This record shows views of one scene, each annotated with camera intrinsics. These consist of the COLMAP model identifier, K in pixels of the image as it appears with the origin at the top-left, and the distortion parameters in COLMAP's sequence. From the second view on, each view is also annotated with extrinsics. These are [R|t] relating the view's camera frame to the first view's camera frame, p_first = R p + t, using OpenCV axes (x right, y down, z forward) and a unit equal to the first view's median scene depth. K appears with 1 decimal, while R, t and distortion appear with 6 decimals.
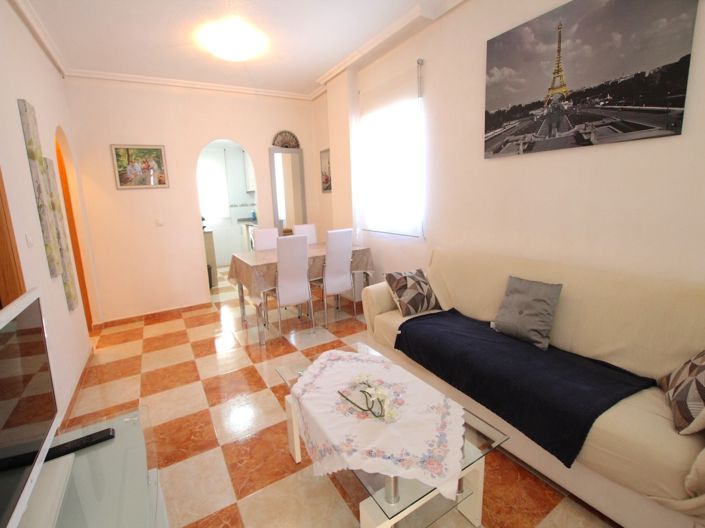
lens RADIAL K [[339.0, 0, 342.0], [0, 339.0, 246.6], [0, 0, 1]] dist [-0.025572, 0.002508]
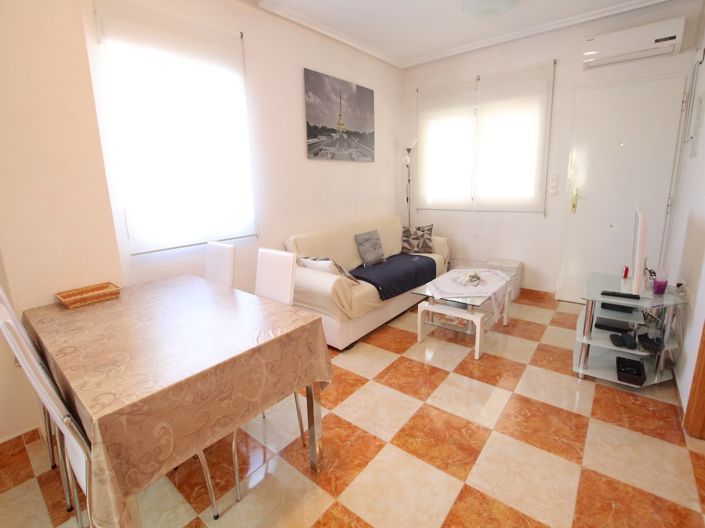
lens RADIAL K [[339.0, 0, 348.7], [0, 339.0, 254.6], [0, 0, 1]] dist [-0.025572, 0.002508]
pose [[-0.359891, -0.138289, 0.922689, -0.811271], [0.188633, 0.957746, 0.217119, -0.144238], [-0.913726, 0.252189, -0.318599, 1.240613]]
